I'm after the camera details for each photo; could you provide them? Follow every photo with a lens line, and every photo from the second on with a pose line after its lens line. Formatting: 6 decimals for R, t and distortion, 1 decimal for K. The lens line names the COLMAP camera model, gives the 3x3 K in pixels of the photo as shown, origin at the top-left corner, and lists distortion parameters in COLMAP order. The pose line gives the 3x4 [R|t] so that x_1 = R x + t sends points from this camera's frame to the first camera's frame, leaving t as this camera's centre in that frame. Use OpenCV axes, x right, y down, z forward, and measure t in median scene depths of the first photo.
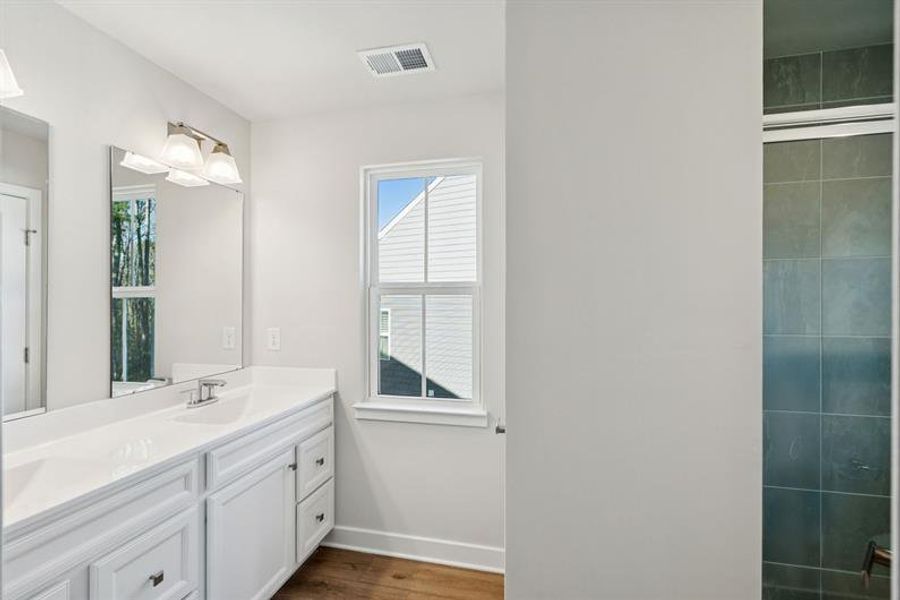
lens RADIAL K [[409.8, 0, 448.3], [0, 409.8, 300.8], [0, 0, 1]] dist [-0.001551, 0.000131]
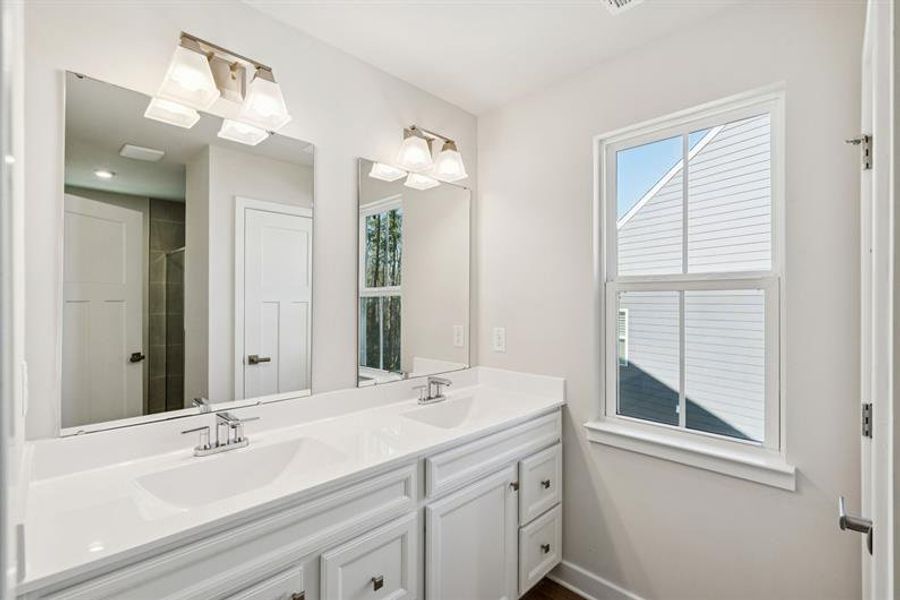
lens RADIAL K [[409.8, 0, 448.3], [0, 409.8, 300.8], [0, 0, 1]] dist [-0.001551, 0.000131]
pose [[0.851621, 0.001654, -0.524155, -0.034160], [-0.001210, 0.999999, 0.001191, 0.003150], [0.524156, -0.000380, 0.851622, 0.152678]]
